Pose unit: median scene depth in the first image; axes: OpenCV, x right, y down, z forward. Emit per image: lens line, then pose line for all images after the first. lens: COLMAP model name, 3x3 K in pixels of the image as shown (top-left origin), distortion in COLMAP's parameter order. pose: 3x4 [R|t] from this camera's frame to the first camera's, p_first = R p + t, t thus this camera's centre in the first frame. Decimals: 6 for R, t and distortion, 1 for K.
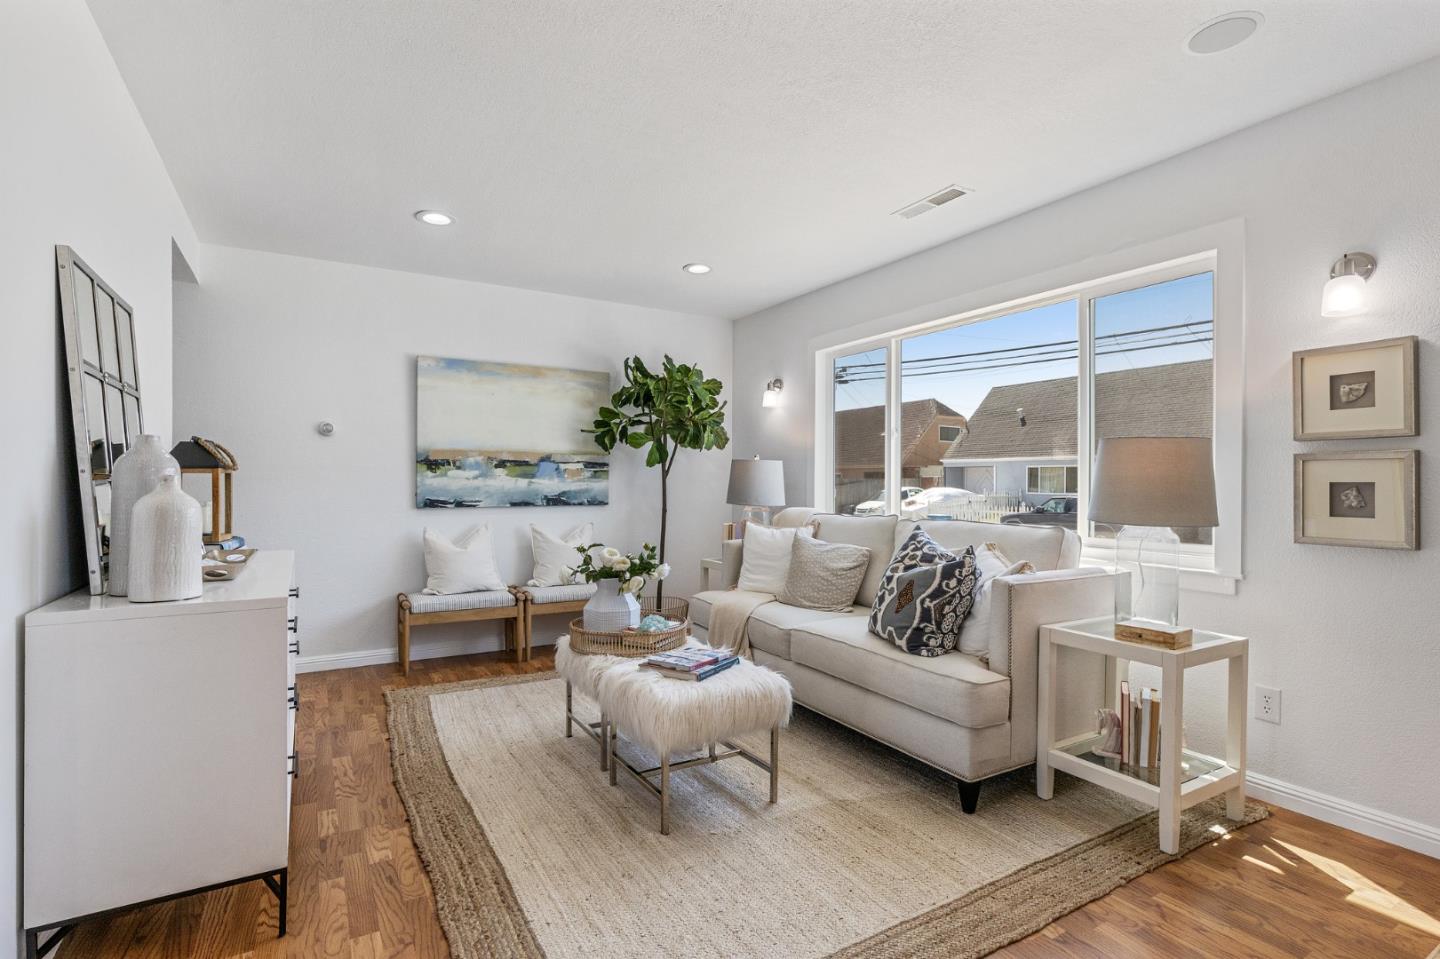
lens RADIAL K [[722.5, 0, 720.0], [0, 722.5, 479.5], [0, 0, 1]] dist [0.001737, -0.000039]
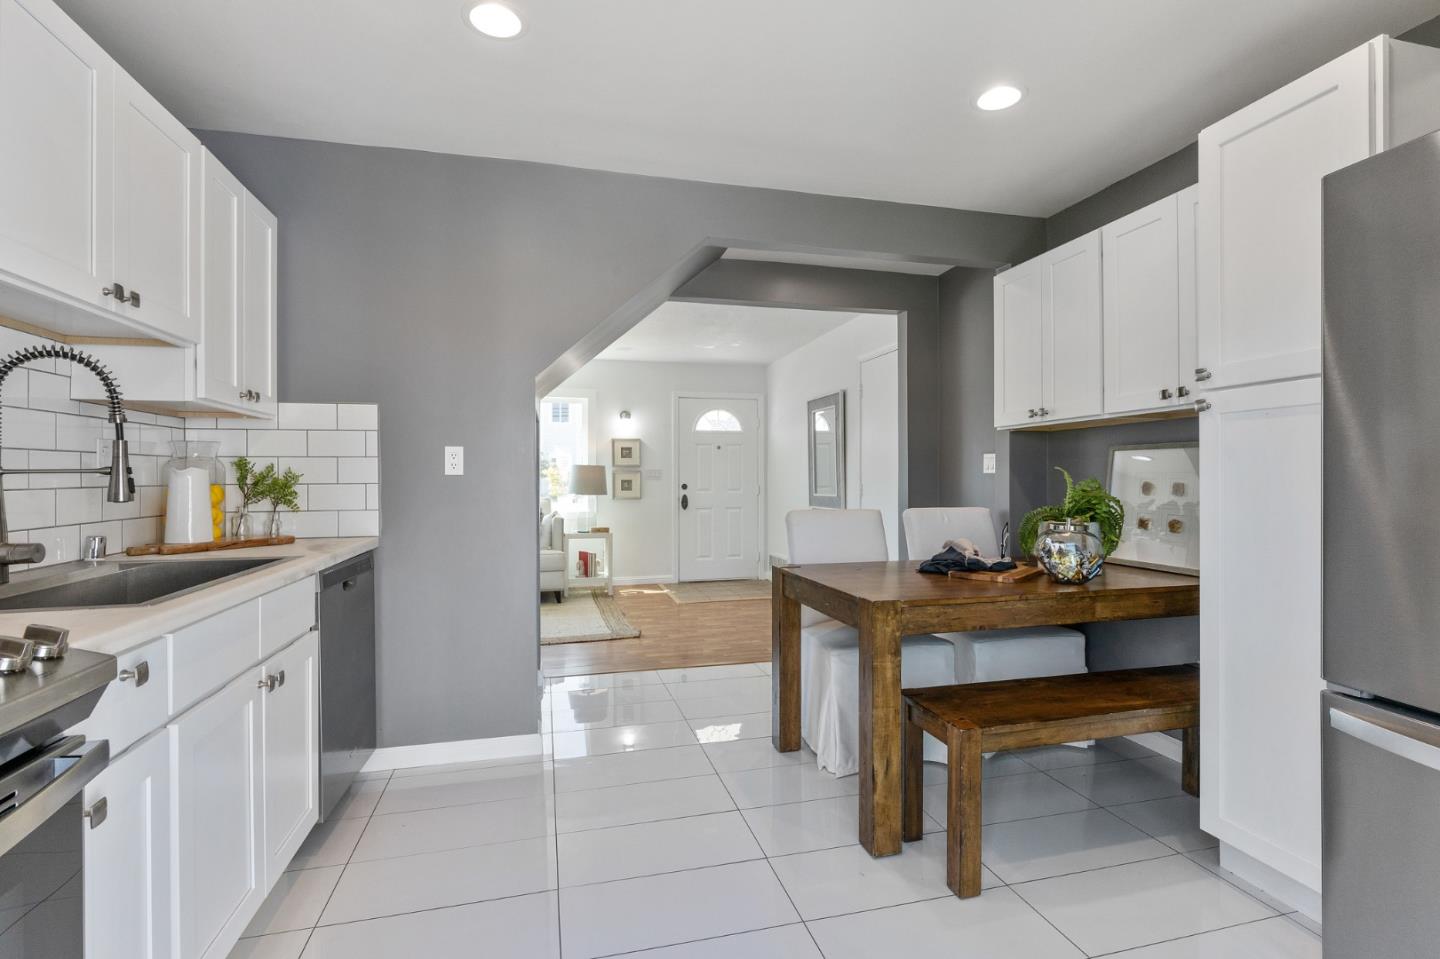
lens RADIAL K [[677.5, 0, 725.6], [0, 677.5, 481.5], [0, 0, 1]] dist [-0.001049, -0.000747]
pose [[0.262706, -0.009023, 0.964834, -2.010158], [0.001266, 0.999959, 0.009006, -0.016644], [-0.964875, -0.001144, 0.262707, -0.265681]]
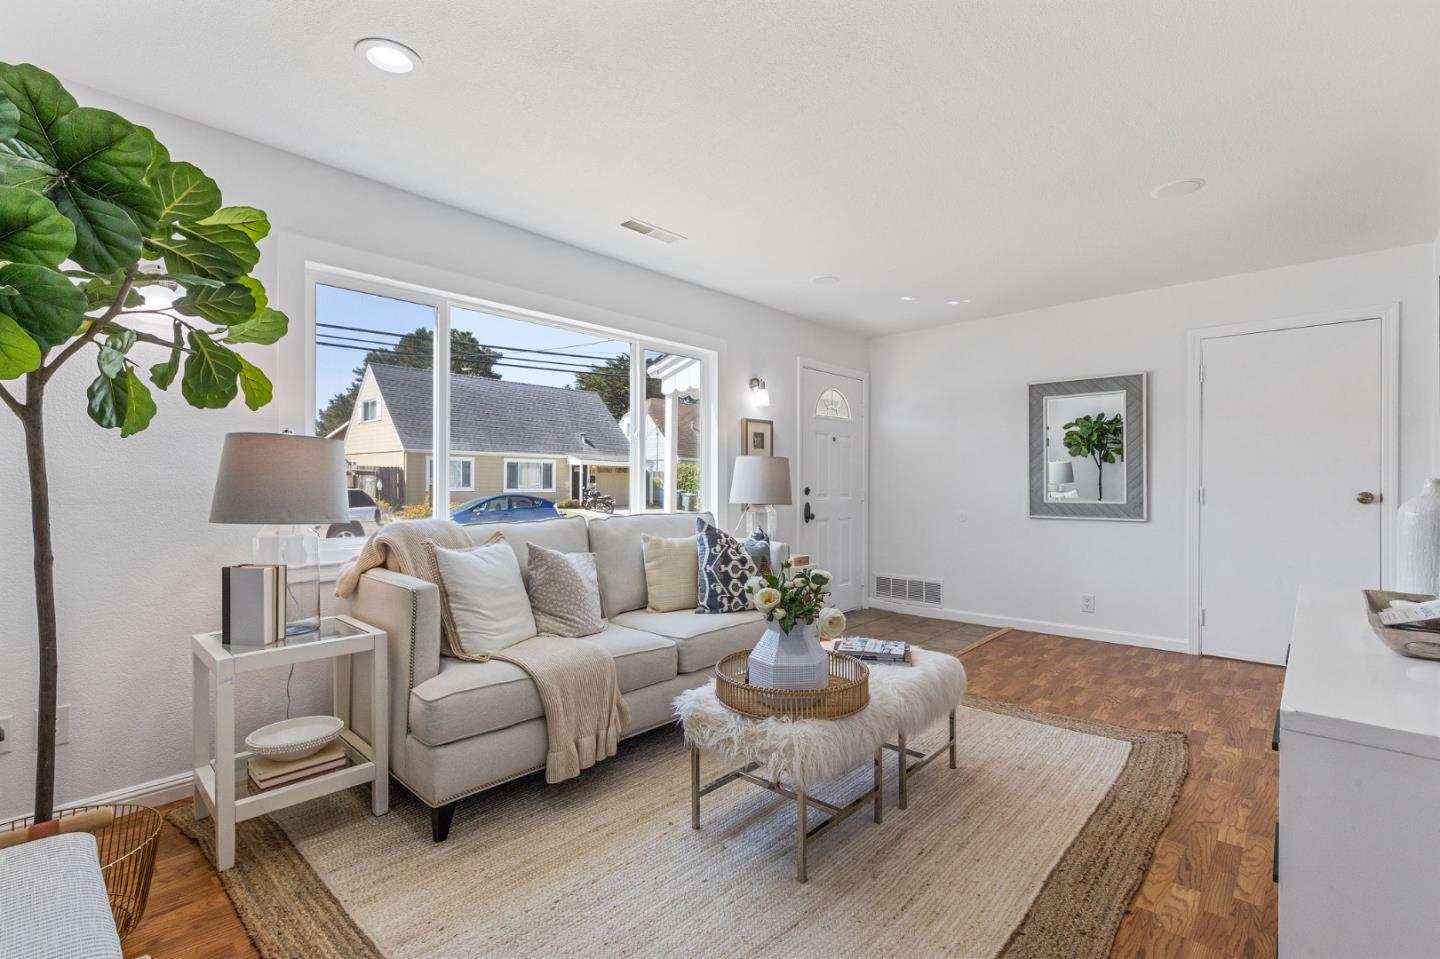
lens RADIAL K [[657.2, 0, 725.8], [0, 657.2, 484.4], [0, 0, 1]] dist [0.002461, 0.000115]
pose [[-0.308586, -0.008515, 0.951158, -1.009597], [-0.006894, 0.999954, 0.006715, -0.000177], [-0.951172, -0.004485, -0.308630, 1.695935]]
